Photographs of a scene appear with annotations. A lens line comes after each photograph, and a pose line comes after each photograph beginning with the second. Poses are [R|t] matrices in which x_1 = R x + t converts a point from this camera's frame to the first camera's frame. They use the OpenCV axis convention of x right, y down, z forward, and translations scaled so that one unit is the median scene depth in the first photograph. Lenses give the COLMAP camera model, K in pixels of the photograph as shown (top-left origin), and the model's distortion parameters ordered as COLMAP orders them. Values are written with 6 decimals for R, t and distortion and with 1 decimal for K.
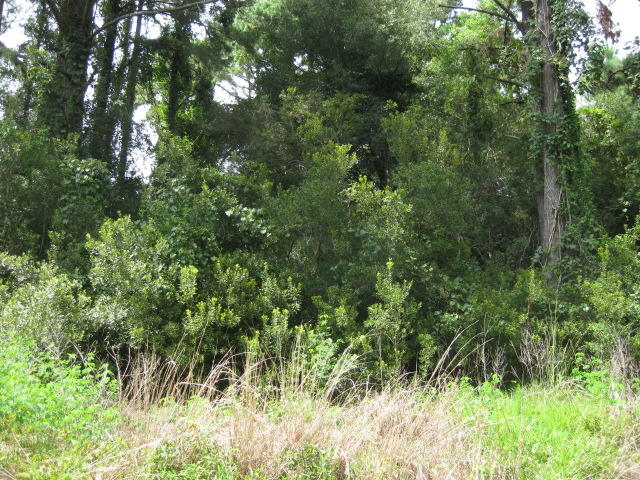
lens RADIAL K [[701.8, 0, 320.8], [0, 701.8, 239.6], [0, 0, 1]] dist [-0.087948, 0.000000]
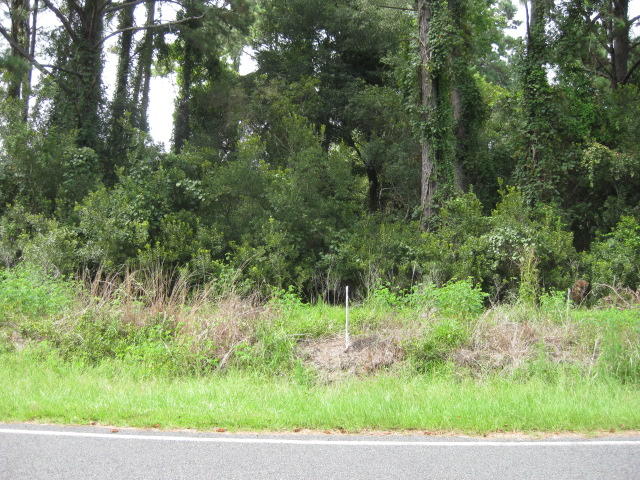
lens RADIAL K [[701.8, 0, 319.6], [0, 701.8, 241.1], [0, 0, 1]] dist [-0.087948, 0.000000]
pose [[0.997113, 0.002401, -0.075893, 0.279621], [0.003051, 0.997426, 0.071636, -0.023972], [0.075870, -0.071661, 0.994539, -0.438656]]
